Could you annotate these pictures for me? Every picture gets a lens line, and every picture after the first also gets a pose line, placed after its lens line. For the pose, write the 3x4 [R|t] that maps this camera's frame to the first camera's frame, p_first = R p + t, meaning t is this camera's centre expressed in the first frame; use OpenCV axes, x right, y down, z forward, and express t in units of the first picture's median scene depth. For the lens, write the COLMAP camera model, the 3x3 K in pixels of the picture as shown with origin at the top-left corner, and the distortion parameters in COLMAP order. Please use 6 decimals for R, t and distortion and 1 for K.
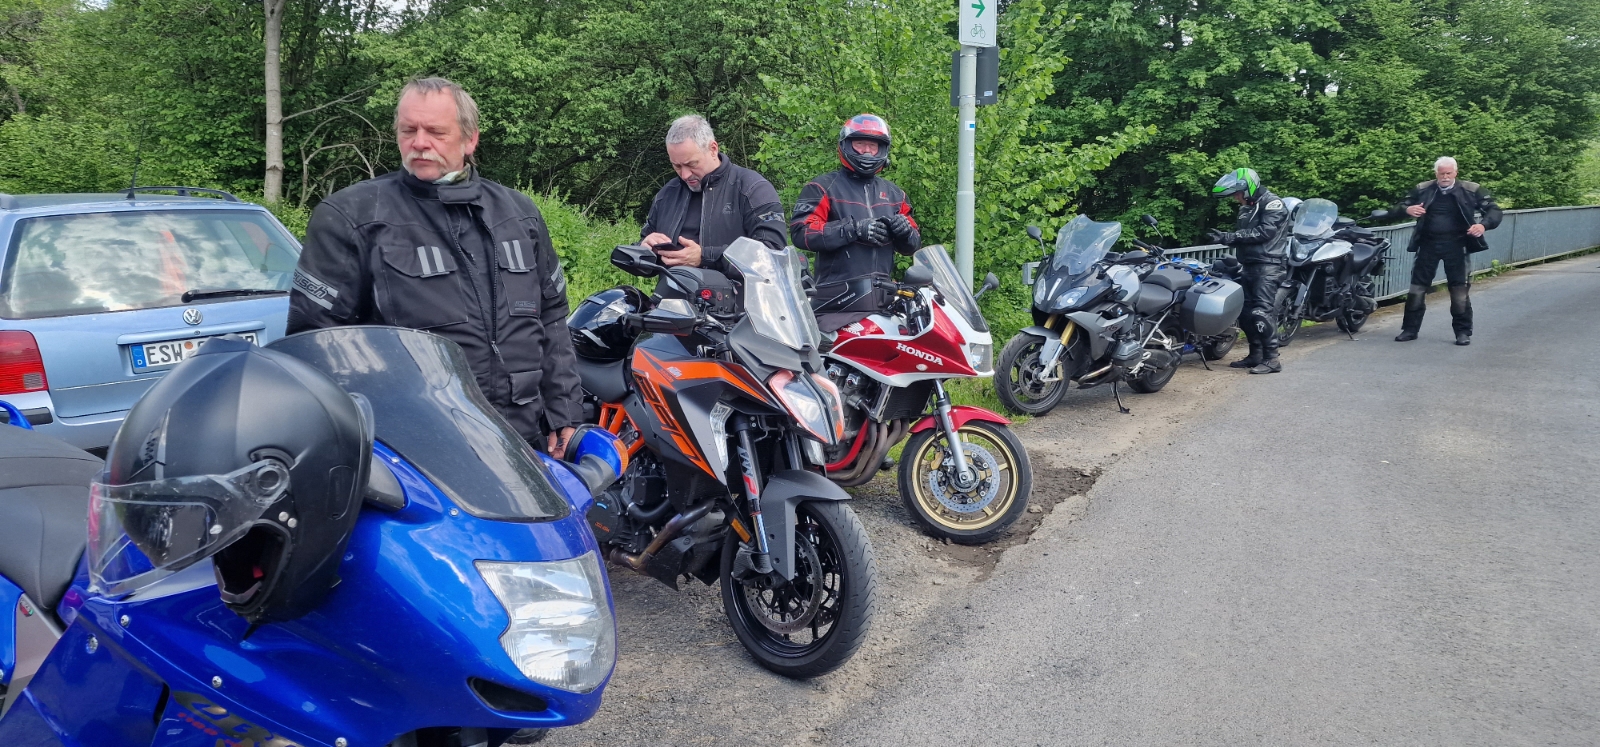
lens RADIAL K [[1076.2, 0, 800.0], [0, 1076.2, 373.5], [0, 0, 1]] dist [0.087510, -0.087077]
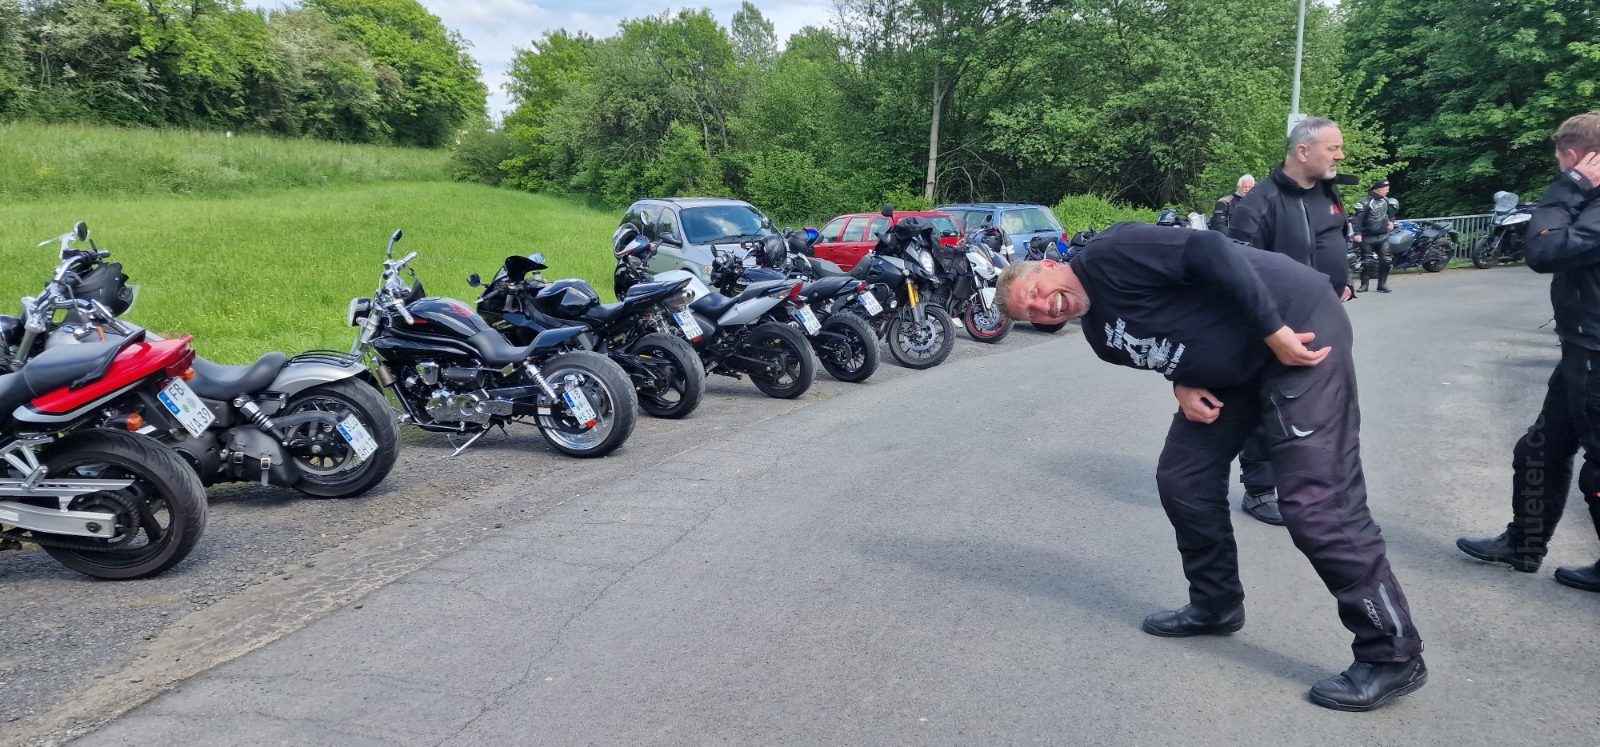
lens RADIAL K [[1076.2, 0, 800.0], [0, 1076.2, 373.5], [0, 0, 1]] dist [0.087510, -0.087077]
pose [[0.925342, 0.052871, -0.375430, 0.039258], [-0.047074, 0.998588, 0.024603, 0.121412], [0.376200, -0.005093, 0.926524, -0.909010]]
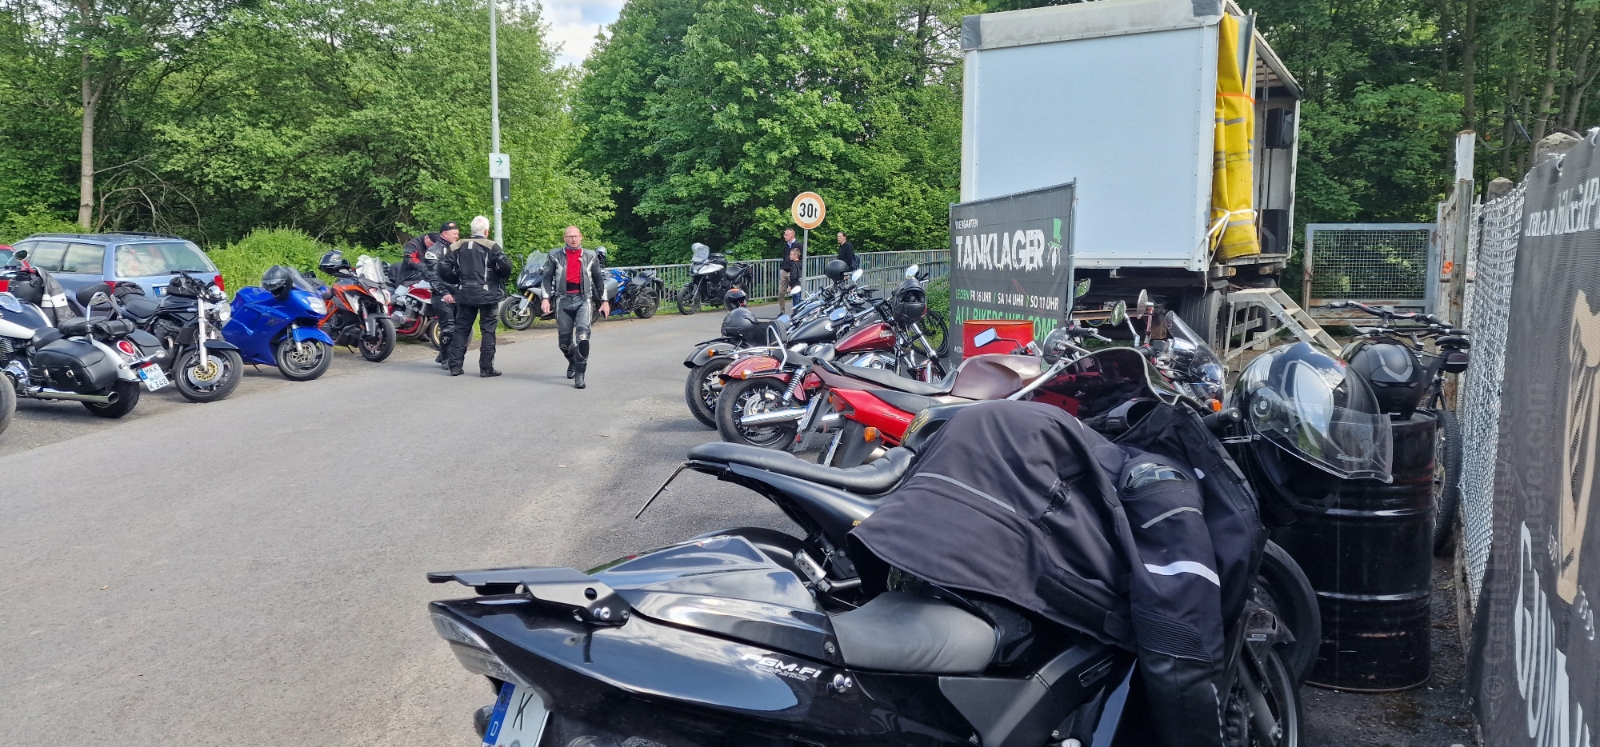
lens RADIAL K [[1050.5, 0, 806.9], [0, 1050.5, 370.3], [0, 0, 1]] dist [0.151123, -0.126450]
pose [[0.973271, -0.009885, 0.229448, 0.140945], [0.015398, 0.999634, -0.022246, 0.092818], [-0.229144, 0.025184, 0.973067, -0.725037]]
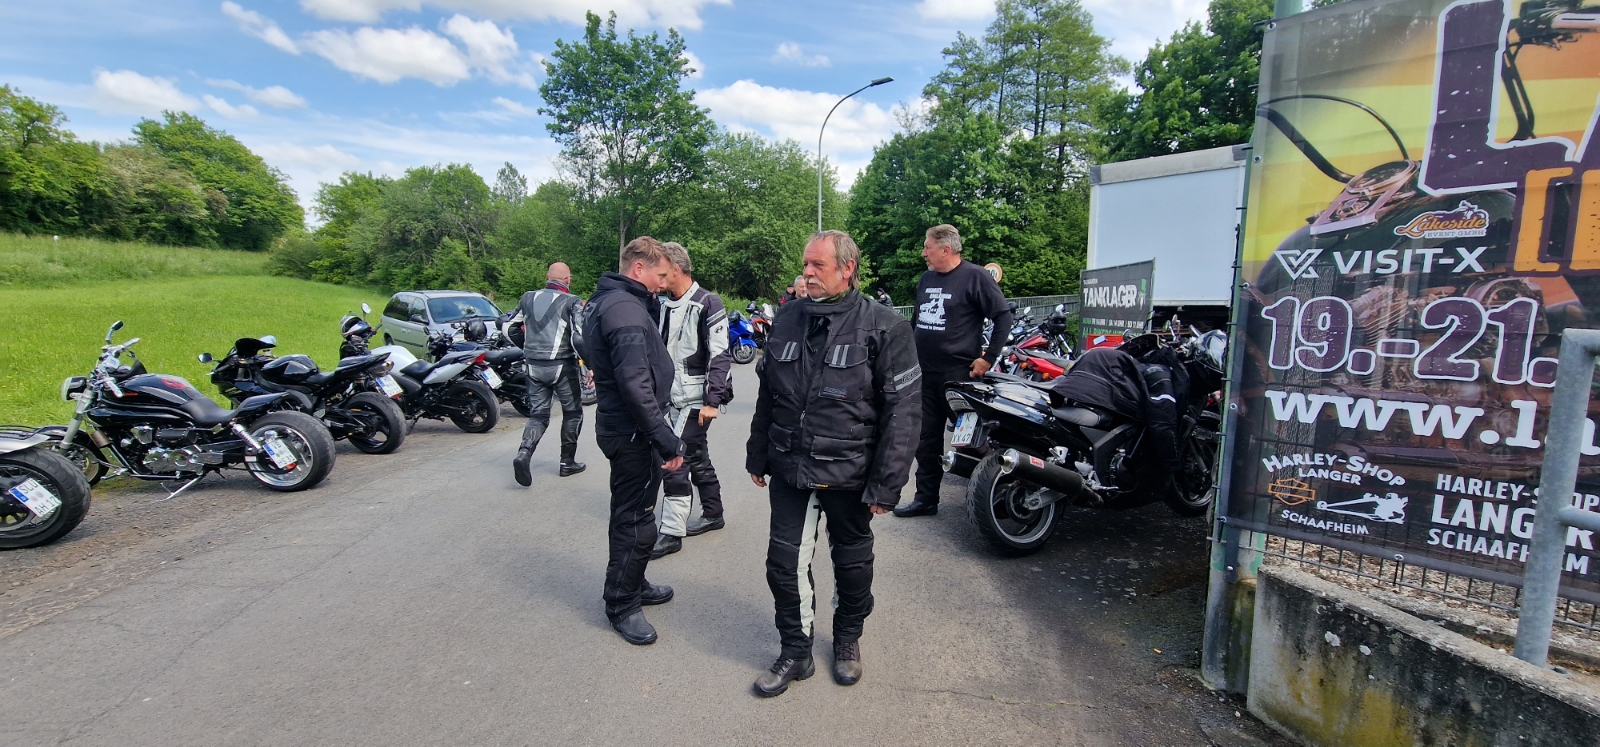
lens RADIAL K [[661.0, 0, 791.6], [0, 661.0, 377.6], [0, 0, 1]] dist [0.002960, -0.005369]
pose [[0.999202, 0.007853, -0.039162, 0.075285], [-0.008450, 0.999850, -0.015094, 0.113047], [0.039037, 0.015413, 0.999119, -0.884187]]
